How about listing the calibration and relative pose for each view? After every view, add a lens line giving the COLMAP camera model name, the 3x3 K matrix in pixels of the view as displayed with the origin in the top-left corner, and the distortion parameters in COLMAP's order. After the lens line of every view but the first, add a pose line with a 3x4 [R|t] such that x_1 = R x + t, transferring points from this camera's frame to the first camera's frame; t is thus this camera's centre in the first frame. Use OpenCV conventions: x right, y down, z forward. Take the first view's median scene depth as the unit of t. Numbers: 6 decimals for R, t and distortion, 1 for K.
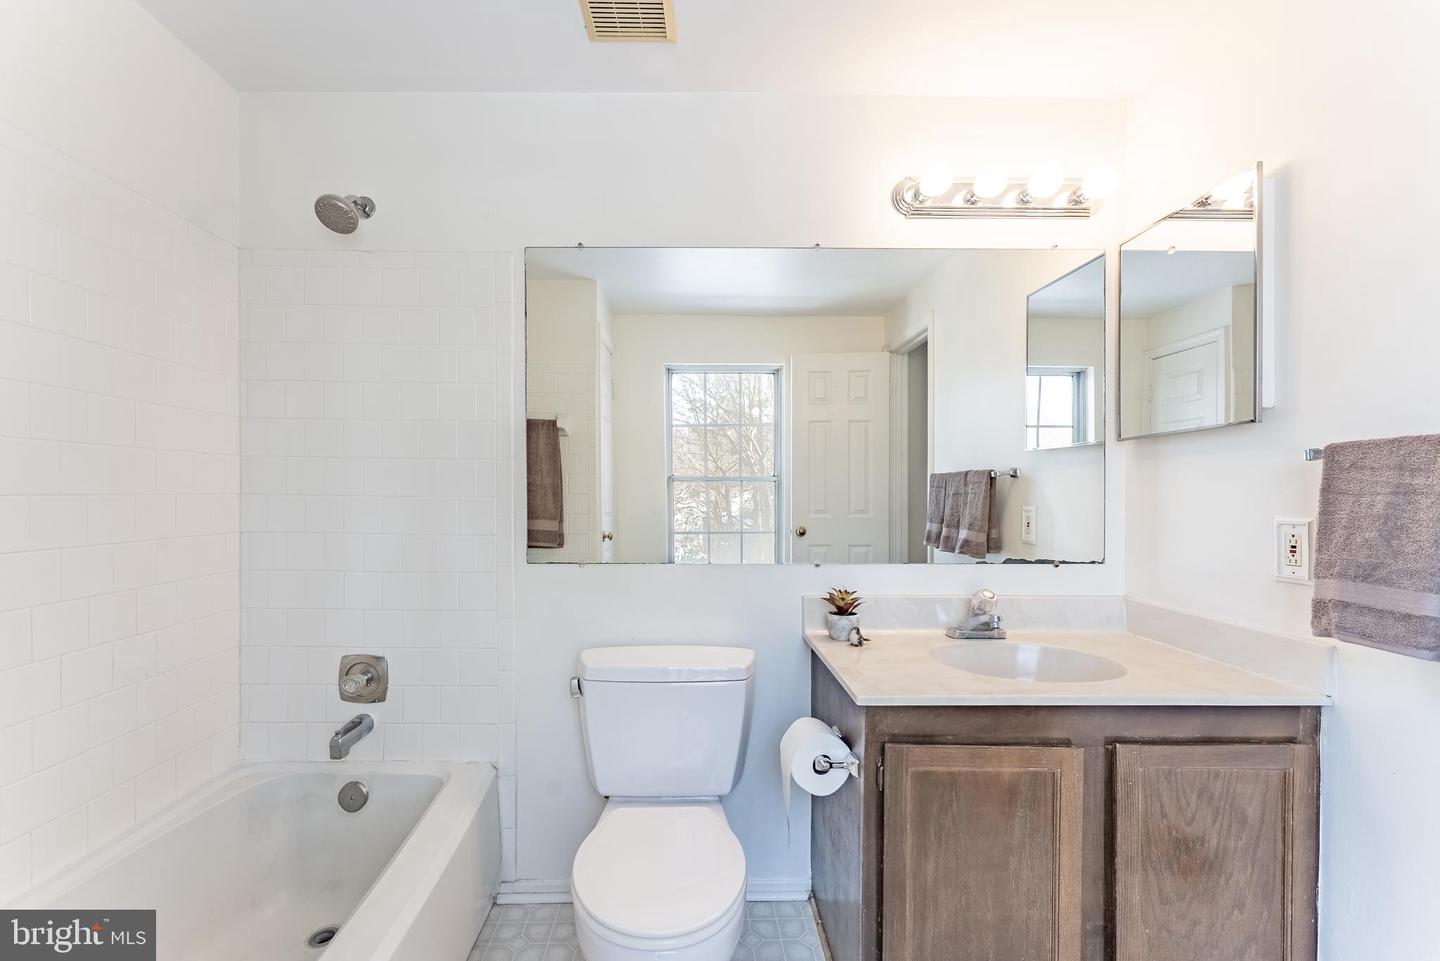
lens RADIAL K [[587.5, 0, 718.3], [0, 587.5, 493.8], [0, 0, 1]] dist [0.000515, -0.000282]
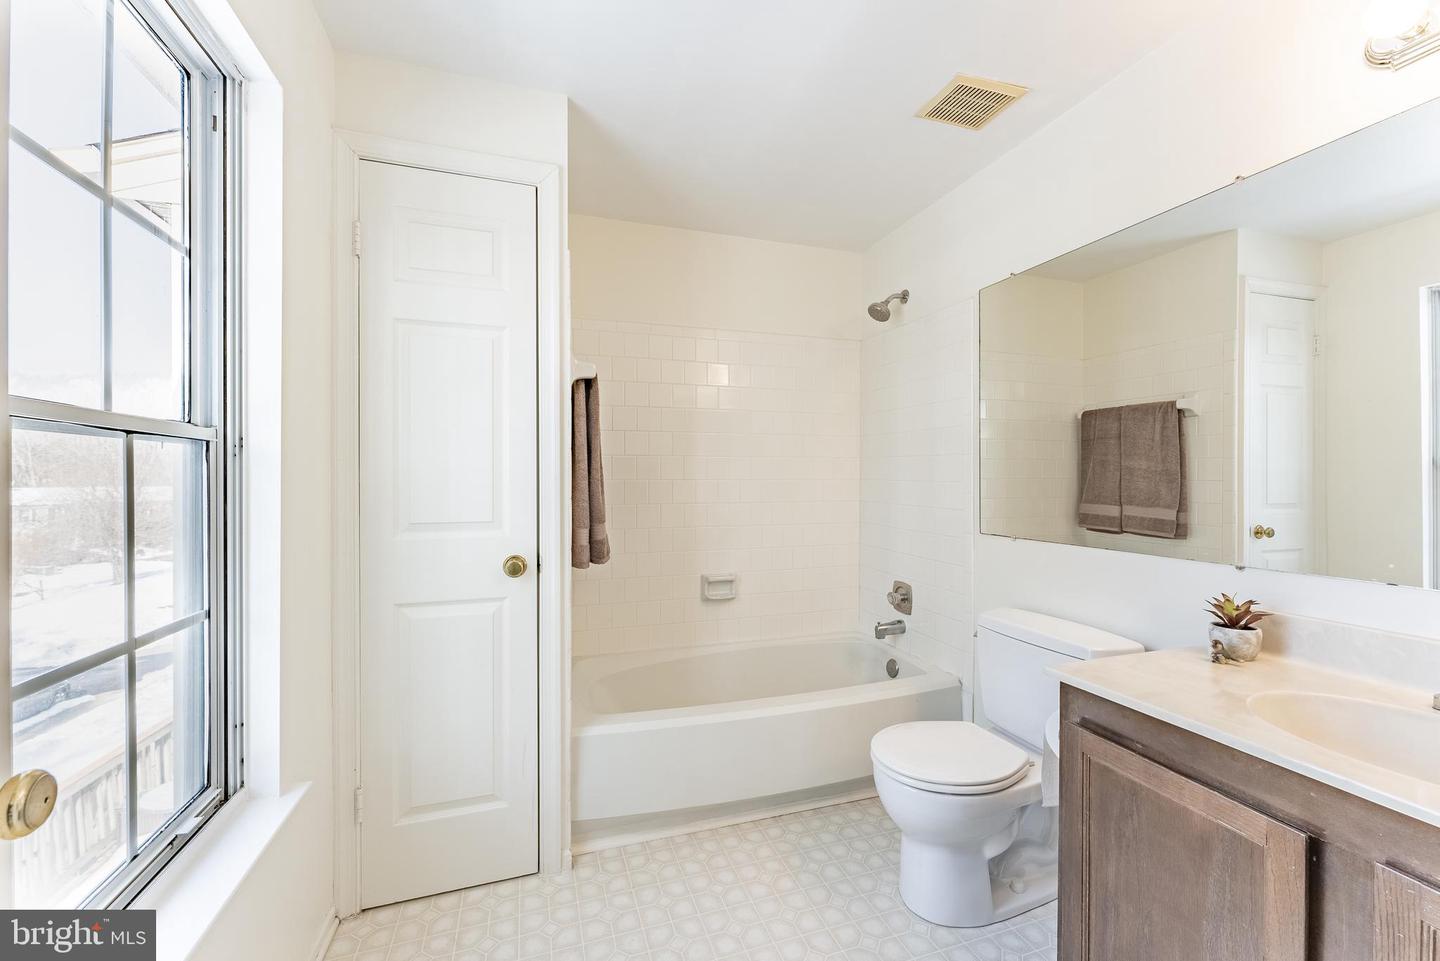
lens RADIAL K [[587.5, 0, 715.8], [0, 587.5, 475.9], [0, 0, 1]] dist [0.000515, -0.000282]
pose [[0.285555, -0.004710, -0.958351, 0.787467], [-0.003719, 0.999975, -0.006023, 0.001728], [0.958355, 0.005284, 0.285530, 0.076230]]
